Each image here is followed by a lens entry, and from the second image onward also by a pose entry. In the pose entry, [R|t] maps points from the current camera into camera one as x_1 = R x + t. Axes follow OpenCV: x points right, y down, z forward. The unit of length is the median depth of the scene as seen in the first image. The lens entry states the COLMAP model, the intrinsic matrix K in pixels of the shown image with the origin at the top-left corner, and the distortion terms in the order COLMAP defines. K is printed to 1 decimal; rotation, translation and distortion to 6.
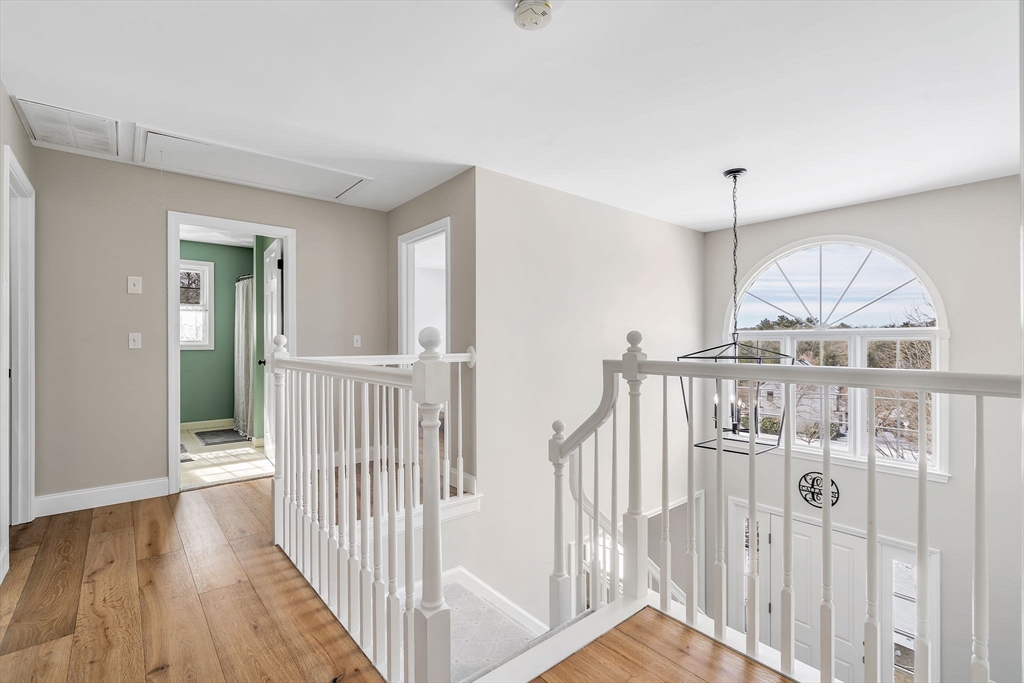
lens RADIAL K [[472.4, 0, 512.4], [0, 472.4, 340.6], [0, 0, 1]] dist [-0.003391, 0.000403]
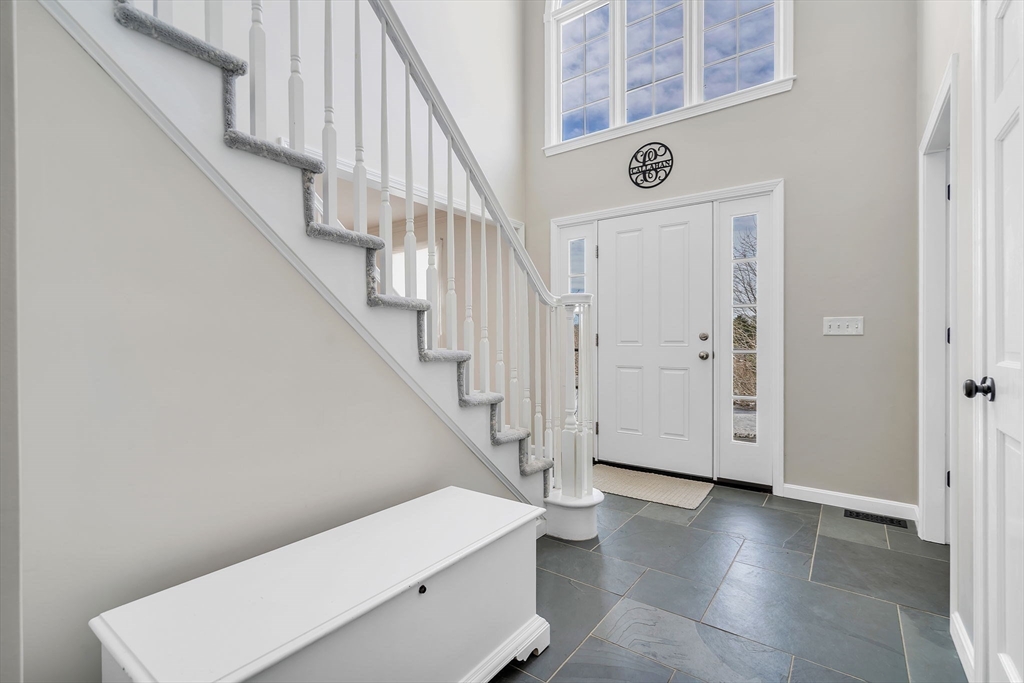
lens RADIAL K [[472.4, 0, 509.4], [0, 472.4, 341.3], [0, 0, 1]] dist [-0.003391, 0.000403]
pose [[0.969658, -0.001807, 0.244460, 0.225607], [-0.000308, 0.999963, 0.008613, 0.598494], [-0.244467, -0.008427, 0.969621, 0.288697]]
